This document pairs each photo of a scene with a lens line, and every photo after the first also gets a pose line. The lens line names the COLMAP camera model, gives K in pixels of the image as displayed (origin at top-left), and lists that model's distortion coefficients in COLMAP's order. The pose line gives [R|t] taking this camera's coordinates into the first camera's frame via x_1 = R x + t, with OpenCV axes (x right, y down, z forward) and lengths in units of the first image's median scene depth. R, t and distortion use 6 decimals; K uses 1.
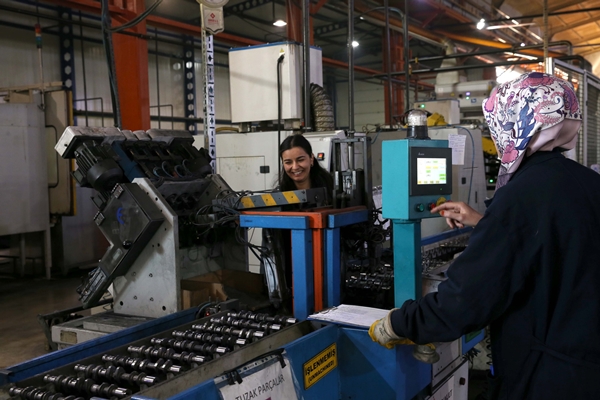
lens RADIAL K [[708.6, 0, 300.3], [0, 708.6, 201.7], [0, 0, 1]] dist [0.050870, 0.000000]
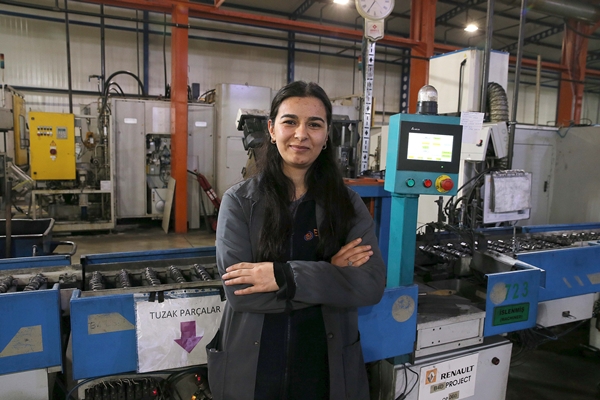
lens RADIAL K [[449.2, 0, 300.3], [0, 449.2, 197.5], [0, 0, 1]] dist [-0.007693, 0.014112]
pose [[0.816212, 0.119345, -0.565292, 0.260940], [-0.091983, 0.992795, 0.076788, -0.003309], [0.570384, -0.010678, 0.821309, 0.248958]]
